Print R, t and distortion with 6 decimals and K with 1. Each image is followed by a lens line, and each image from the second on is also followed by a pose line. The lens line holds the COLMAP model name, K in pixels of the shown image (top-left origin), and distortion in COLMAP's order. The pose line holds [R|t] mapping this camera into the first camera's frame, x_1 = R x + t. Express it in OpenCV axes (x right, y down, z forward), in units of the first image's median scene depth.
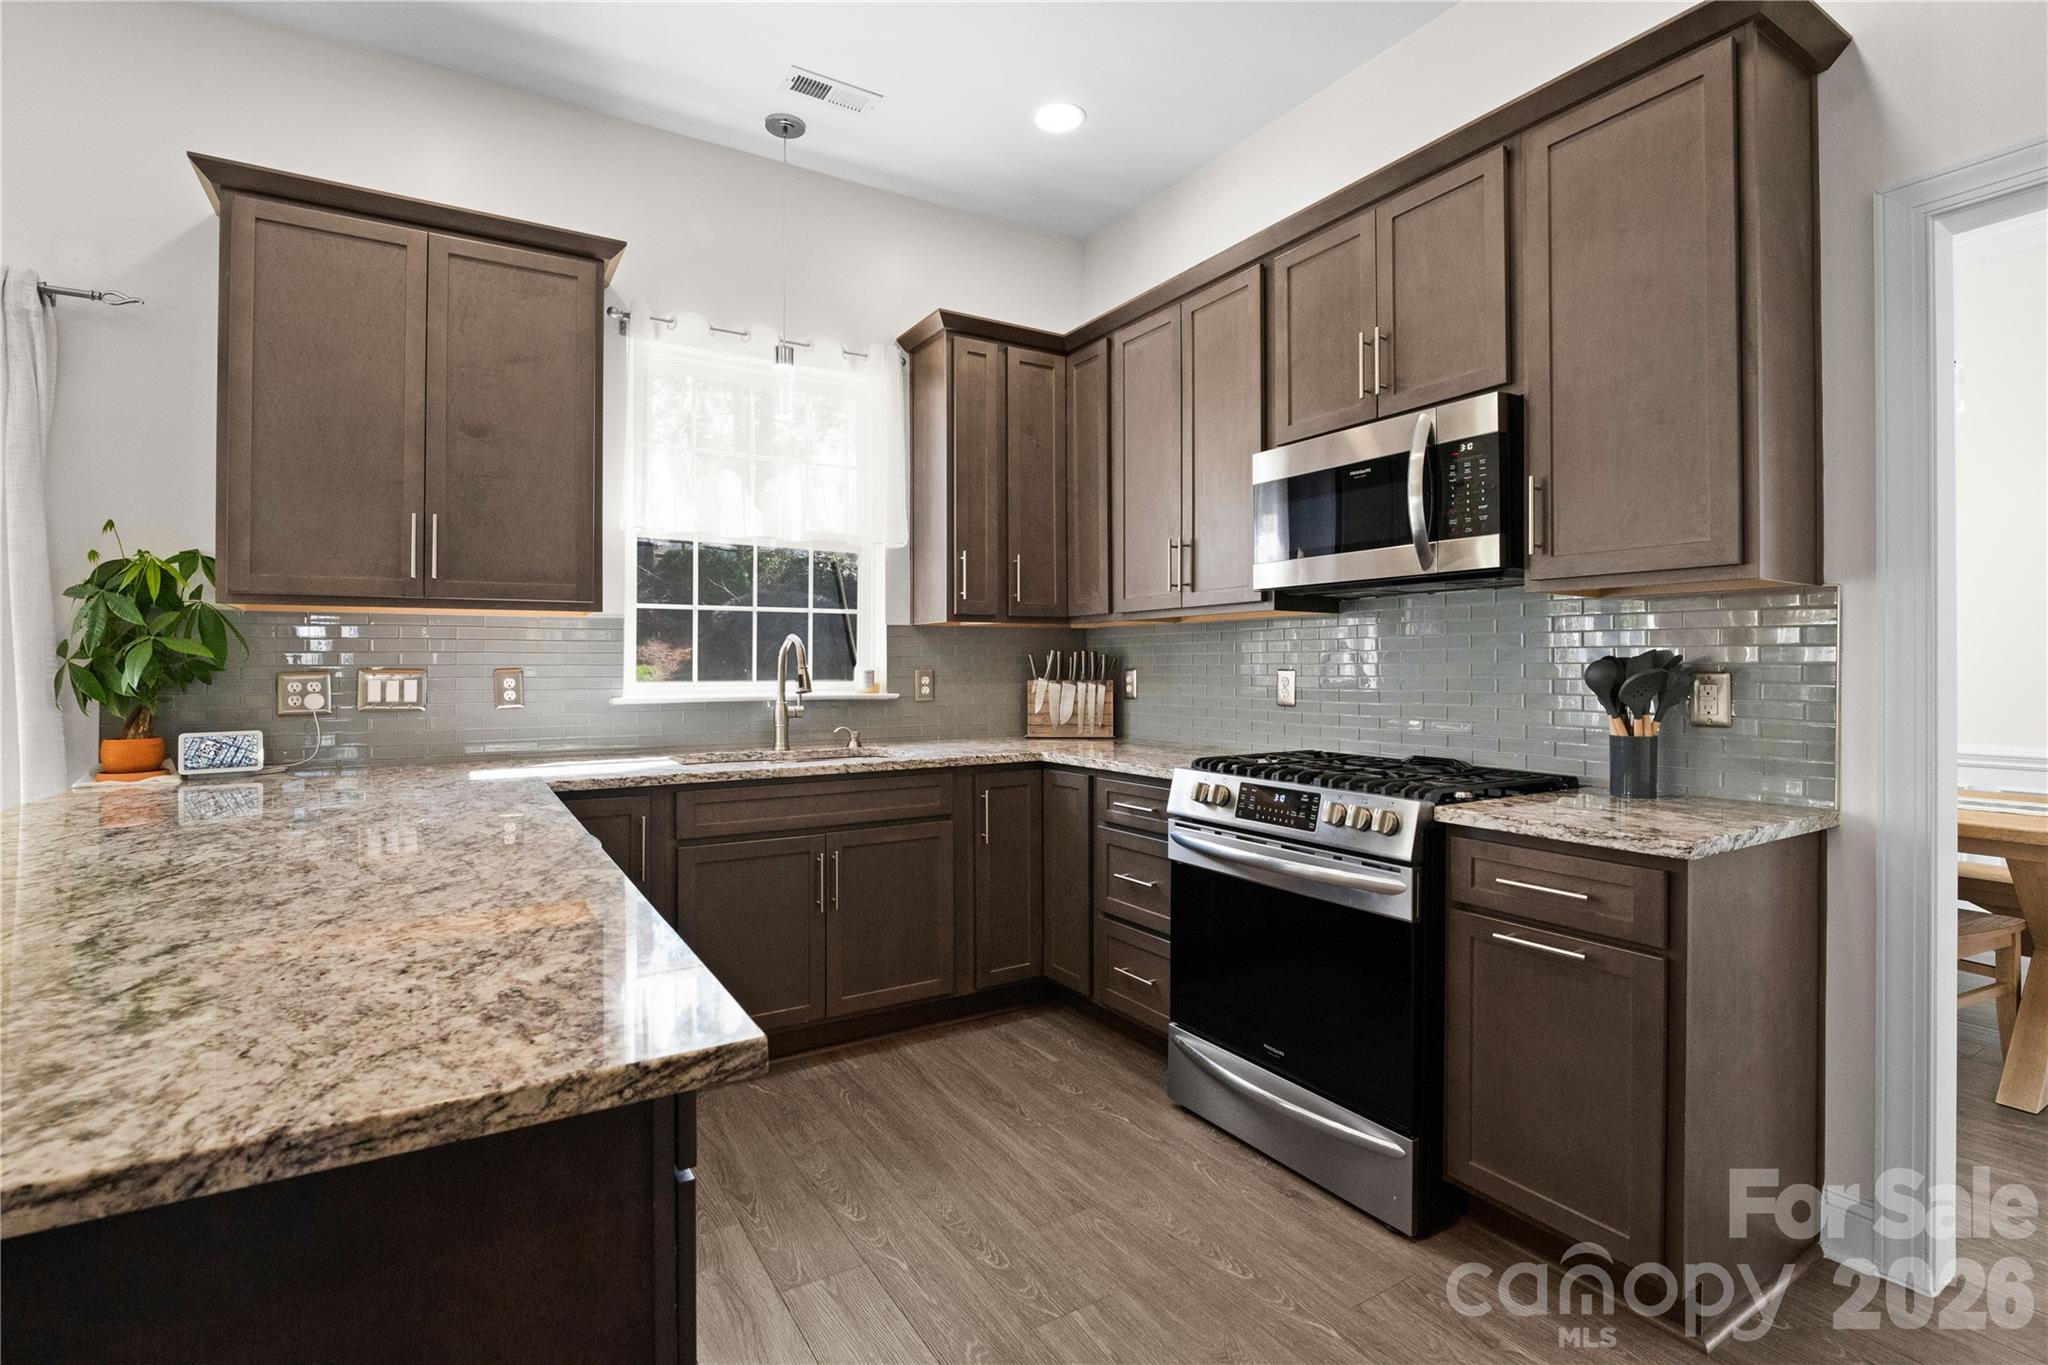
lens RADIAL K [[933.5, 0, 1018.7], [0, 933.5, 664.9], [0, 0, 1]] dist [-0.022577, 0.002013]
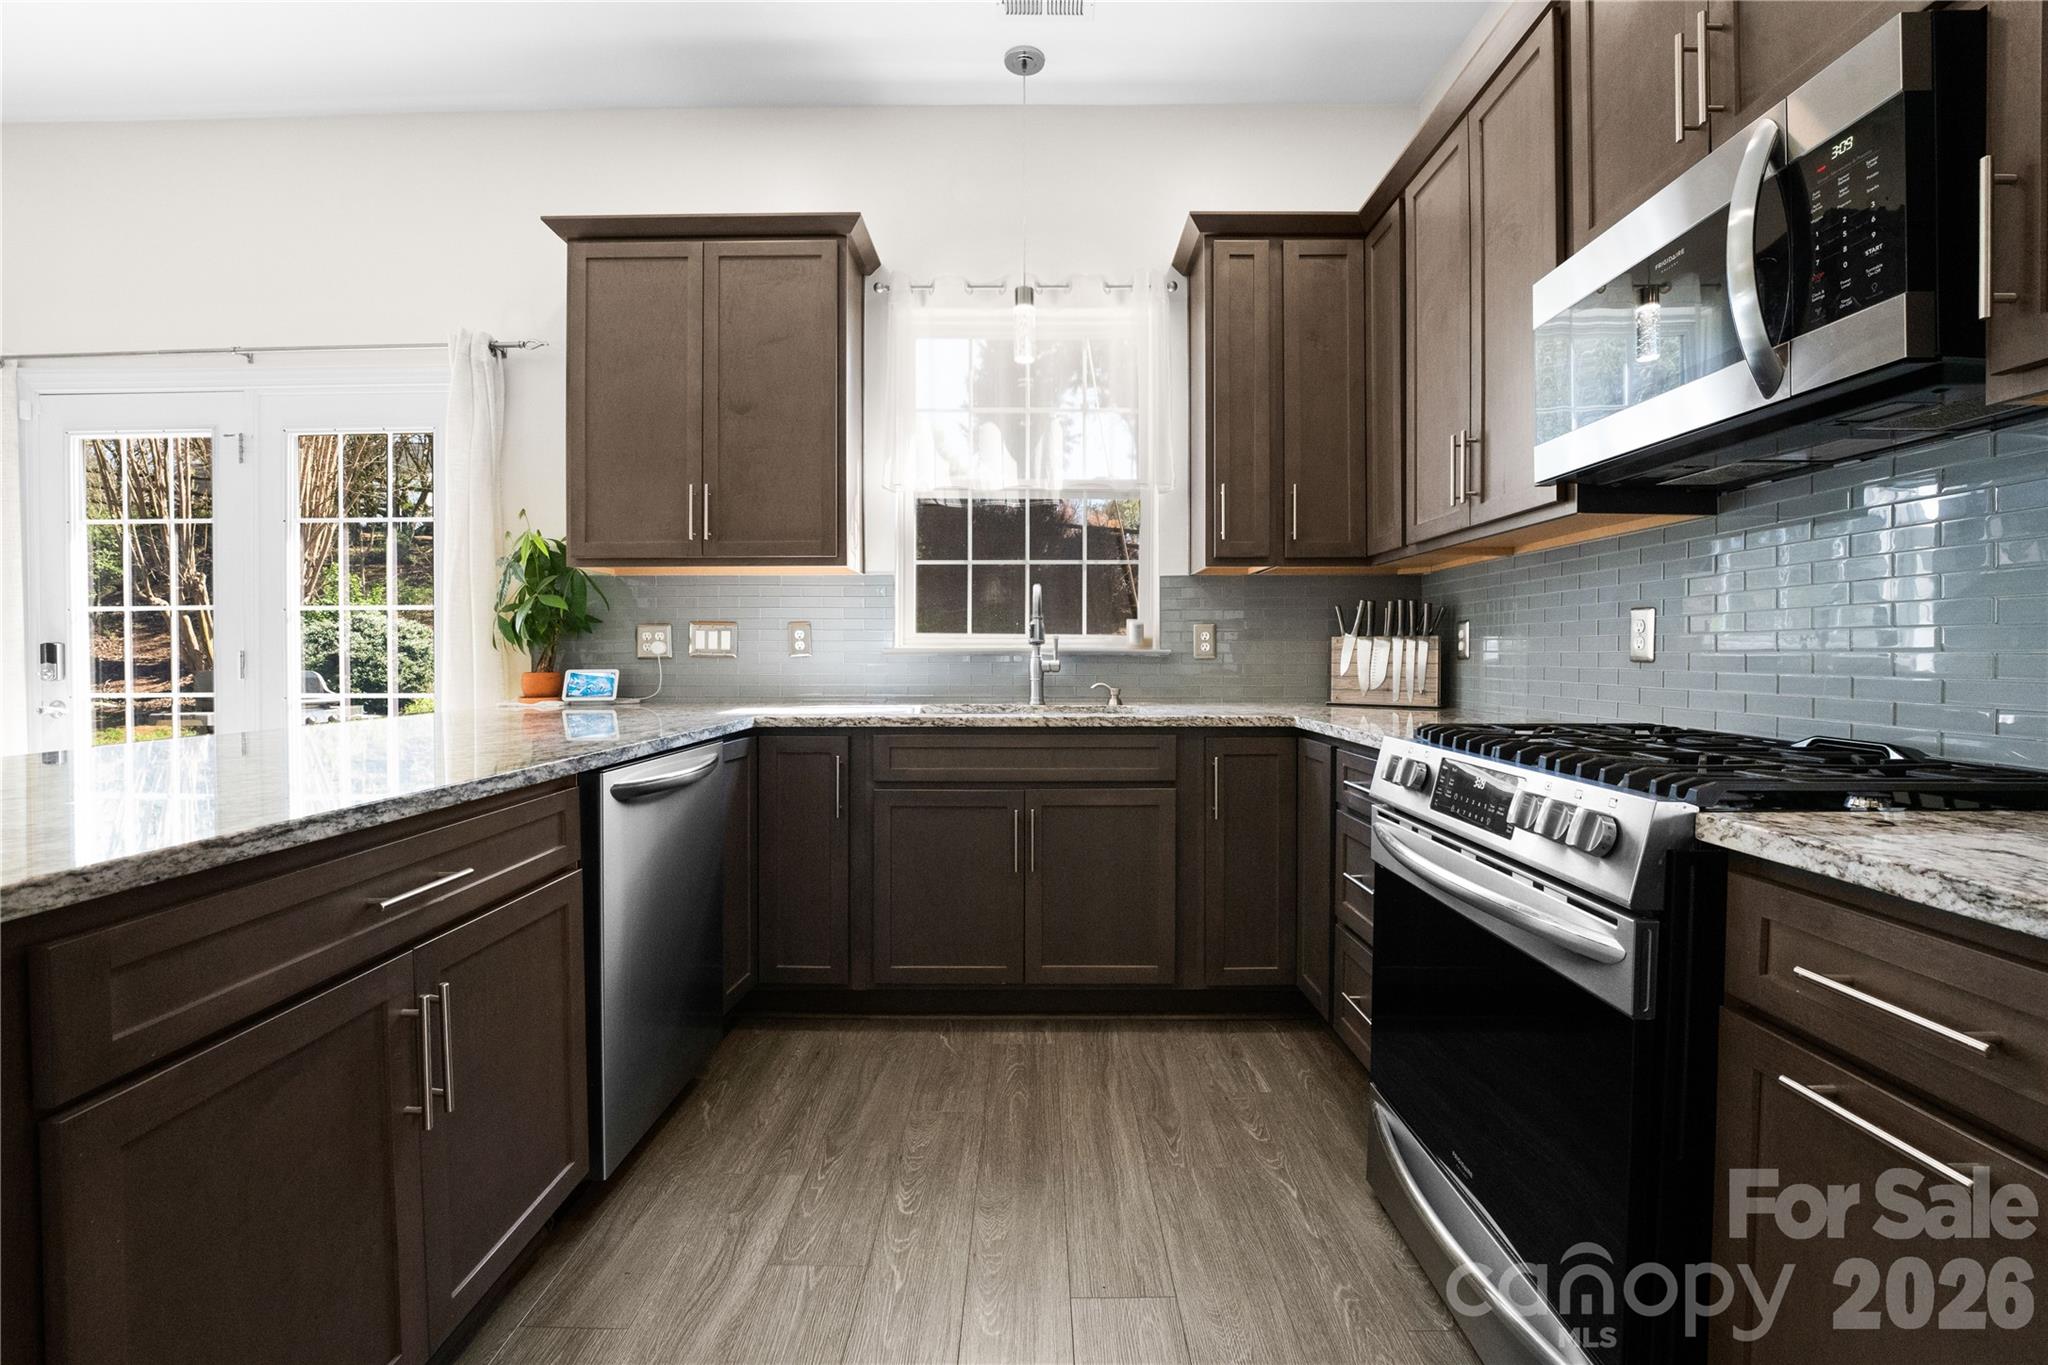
lens RADIAL K [[861.6, 0, 1040.6], [0, 861.6, 662.9], [0, 0, 1]] dist [-0.018029, -0.000601]
pose [[0.855508, 0.008309, -0.517724, 0.270466], [-0.000838, 0.999892, 0.014663, 0.042214], [0.517790, -0.012110, 0.855422, 0.275323]]
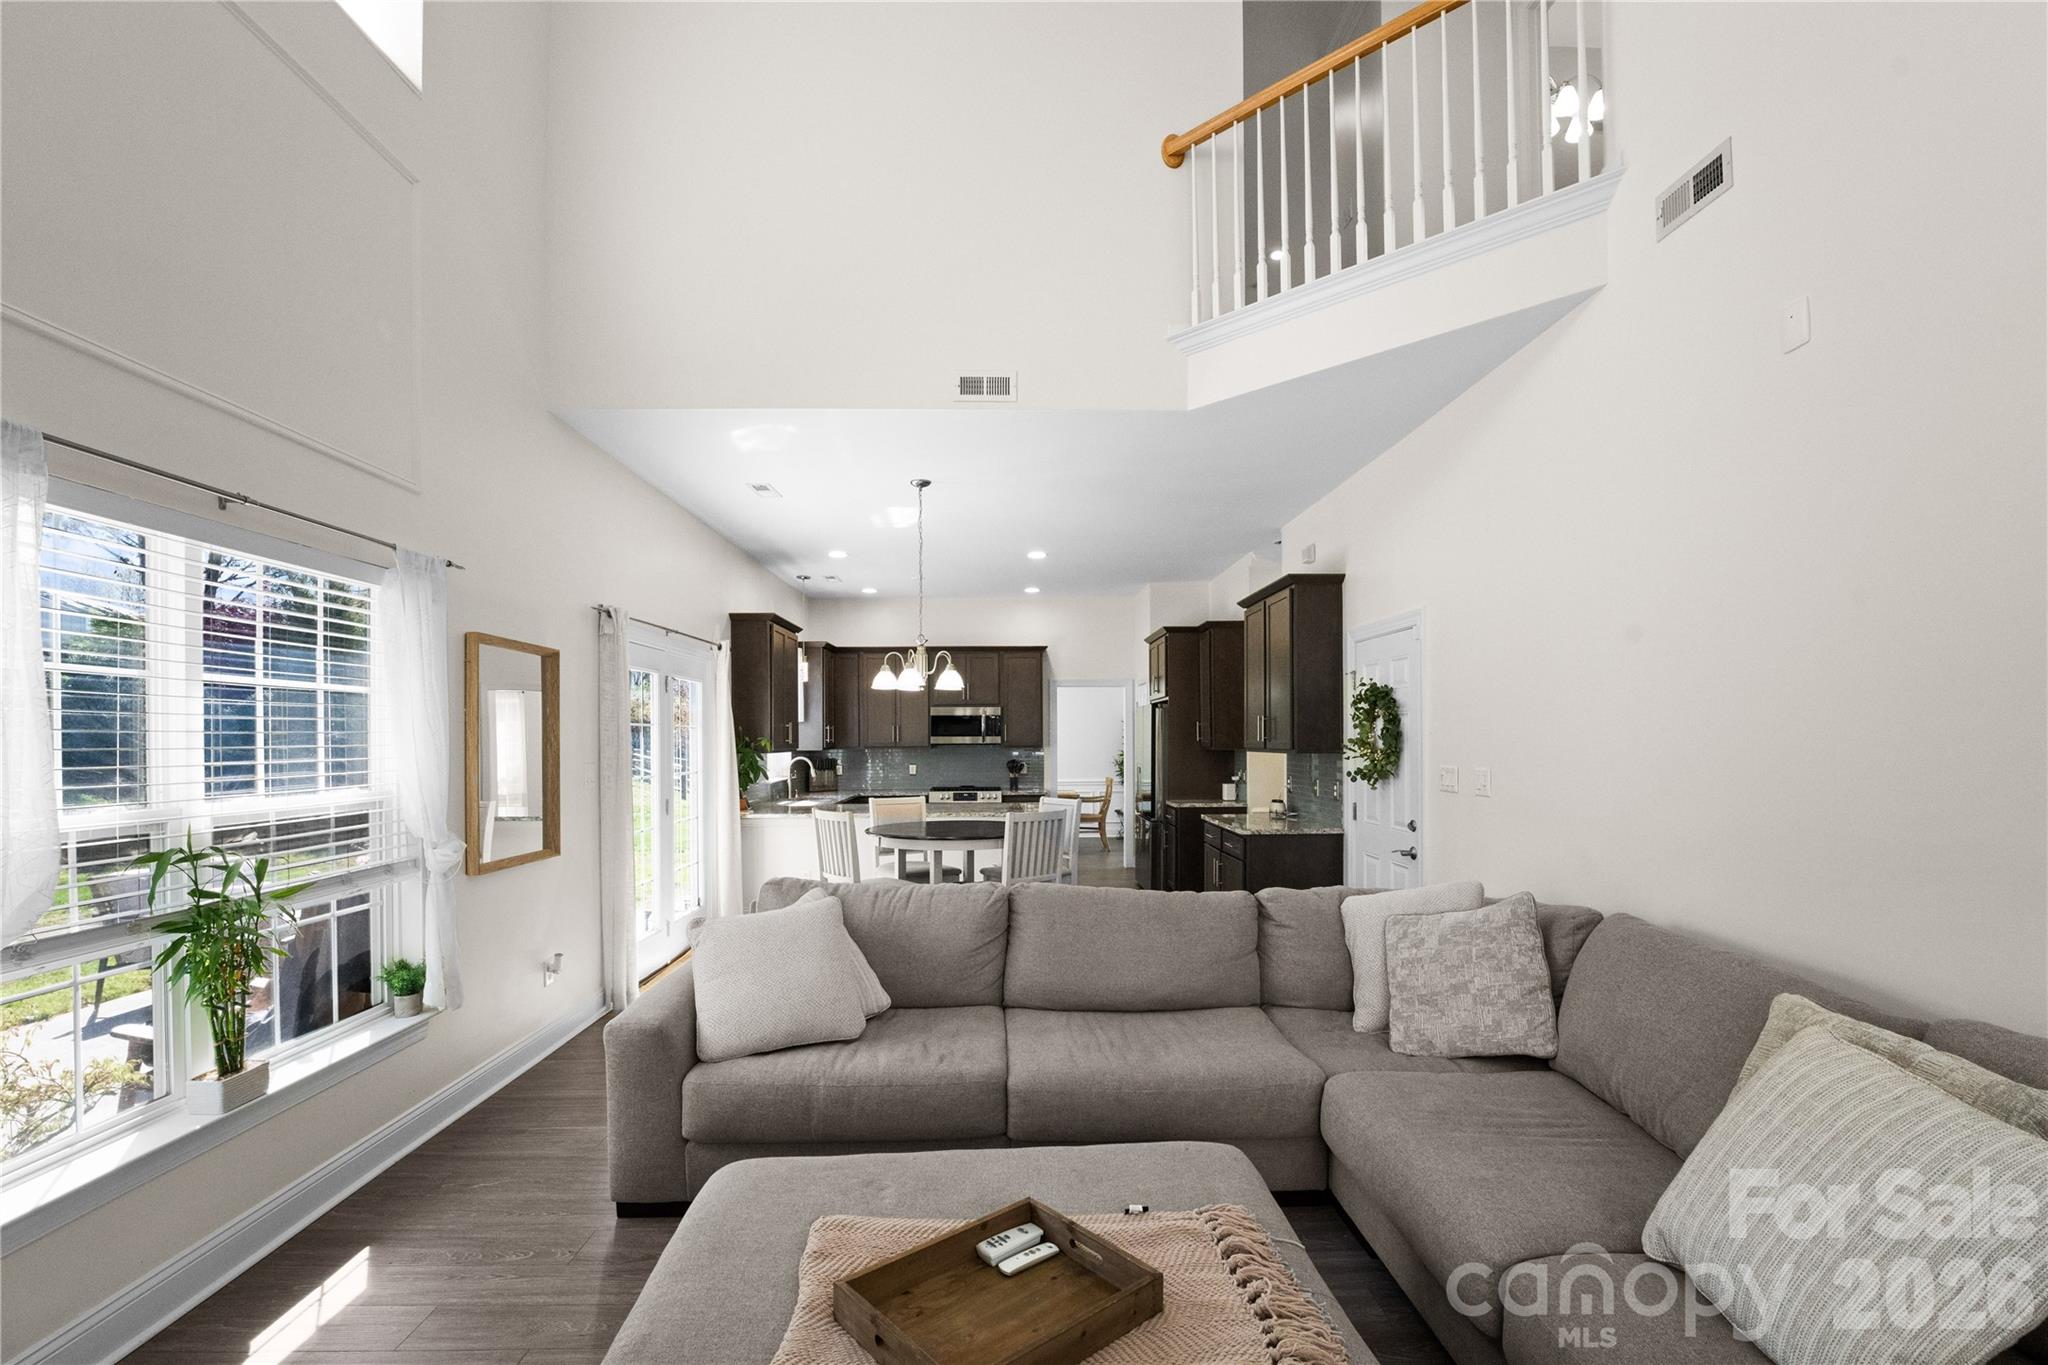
lens RADIAL K [[894.5, 0, 1042.9], [0, 894.5, 731.5], [0, 0, 1]] dist [-0.018721, -0.000409]
pose [[0.477241, 0.007082, 0.878744, -2.697408], [0.005339, 0.999926, -0.010958, -0.089669], [-0.878756, 0.009921, 0.477168, -1.098617]]
